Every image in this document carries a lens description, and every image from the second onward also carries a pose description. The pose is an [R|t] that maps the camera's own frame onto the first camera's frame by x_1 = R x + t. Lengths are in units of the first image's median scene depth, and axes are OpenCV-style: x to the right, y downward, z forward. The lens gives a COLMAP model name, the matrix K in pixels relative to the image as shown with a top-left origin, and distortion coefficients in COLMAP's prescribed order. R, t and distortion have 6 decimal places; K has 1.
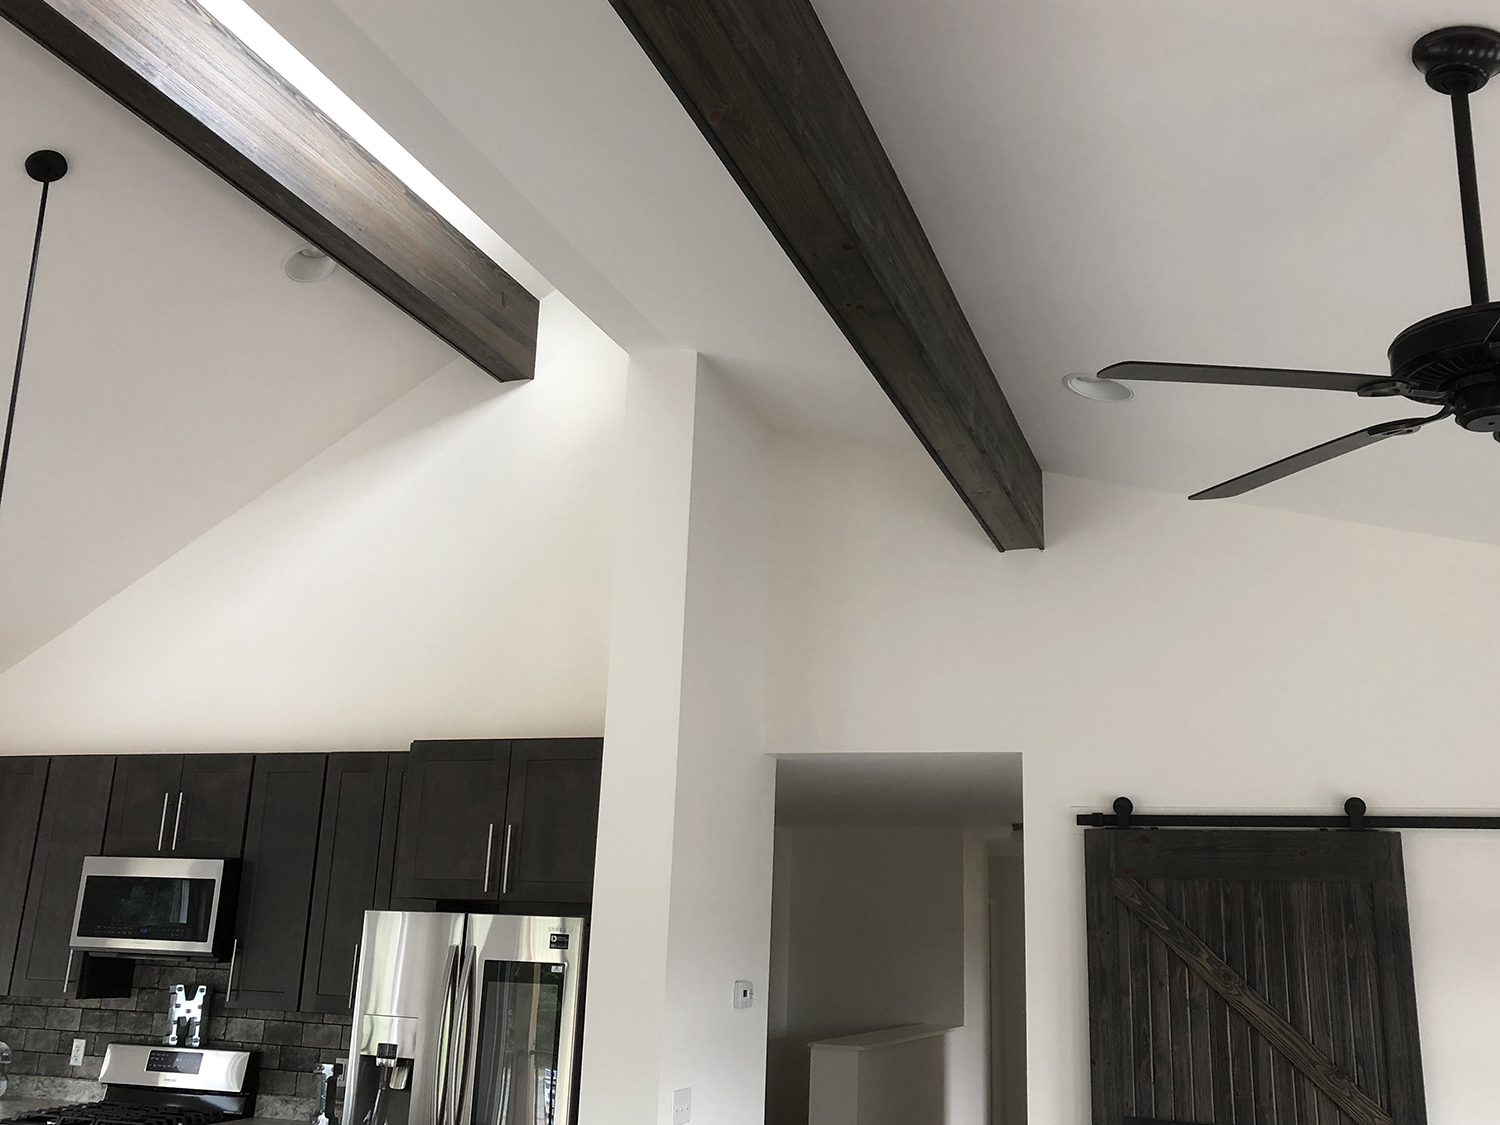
lens RADIAL K [[1404.0, 0, 757.1], [0, 1404.0, 563.3], [0, 0, 1]] dist [0.035641, 0.000000]
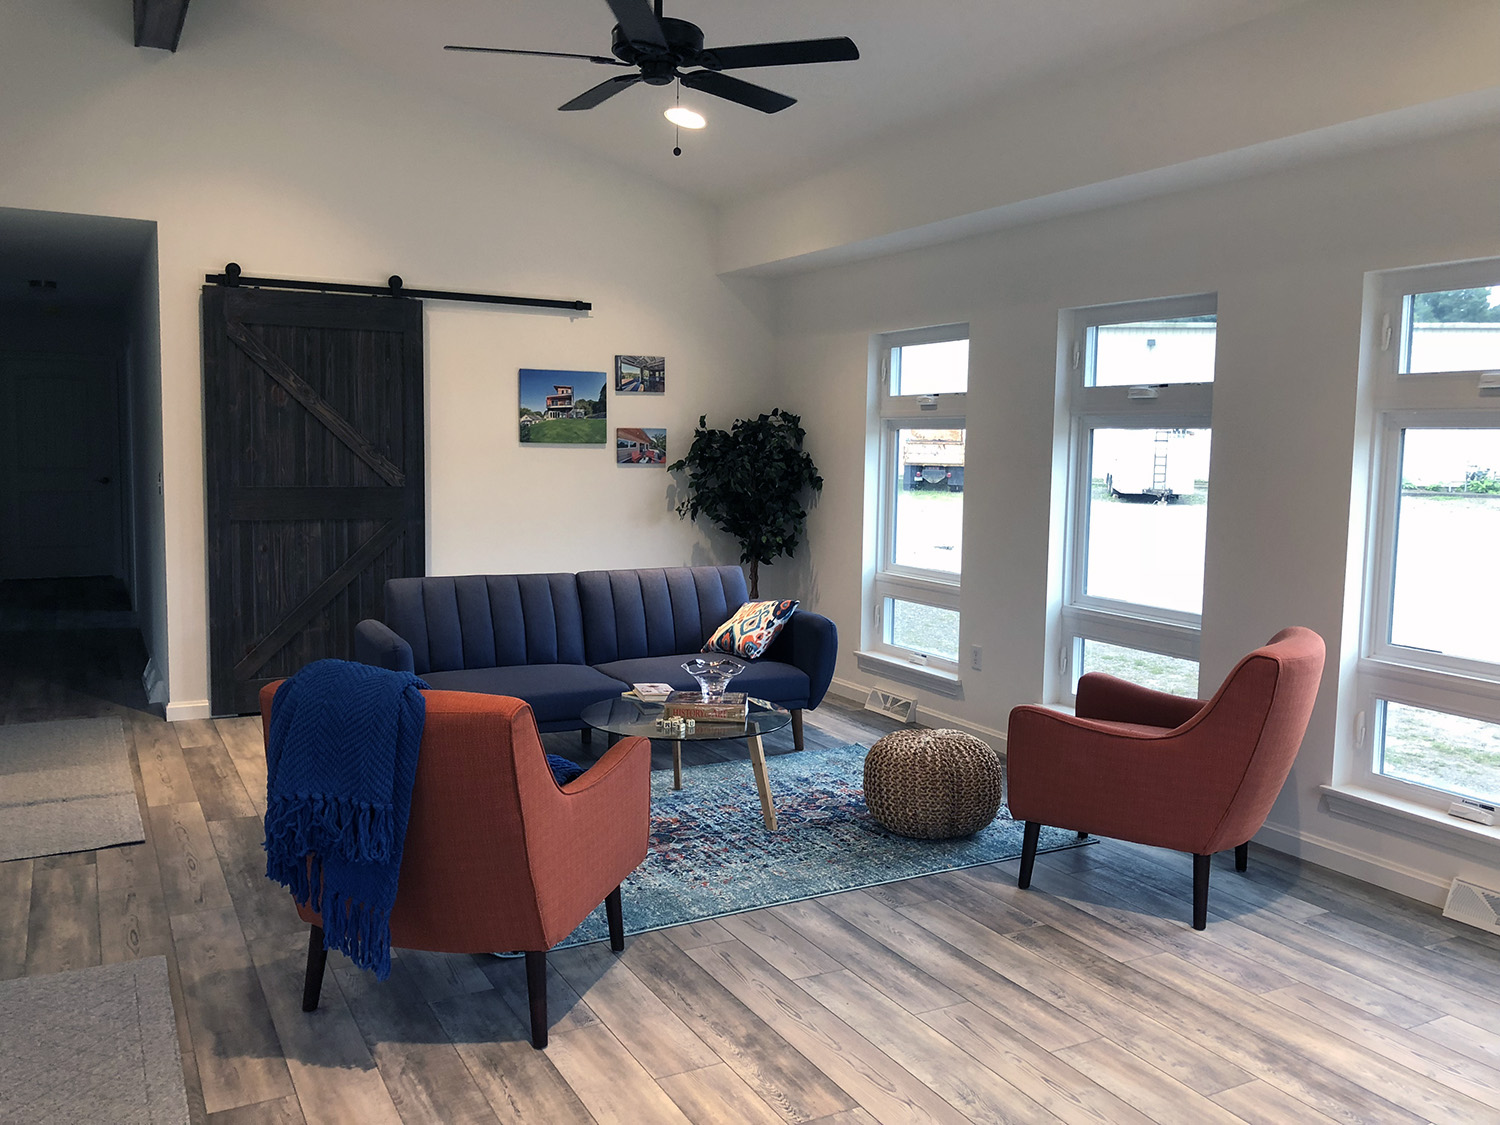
lens RADIAL K [[1225.2, 0, 752.1], [0, 1225.2, 561.6], [0, 0, 1]] dist [-0.000250, -0.001375]
pose [[0.662186, -0.094274, 0.743386, -0.321553], [-0.190674, 0.938201, 0.288828, 0.002091], [-0.724675, -0.333002, 0.603288, -0.160557]]
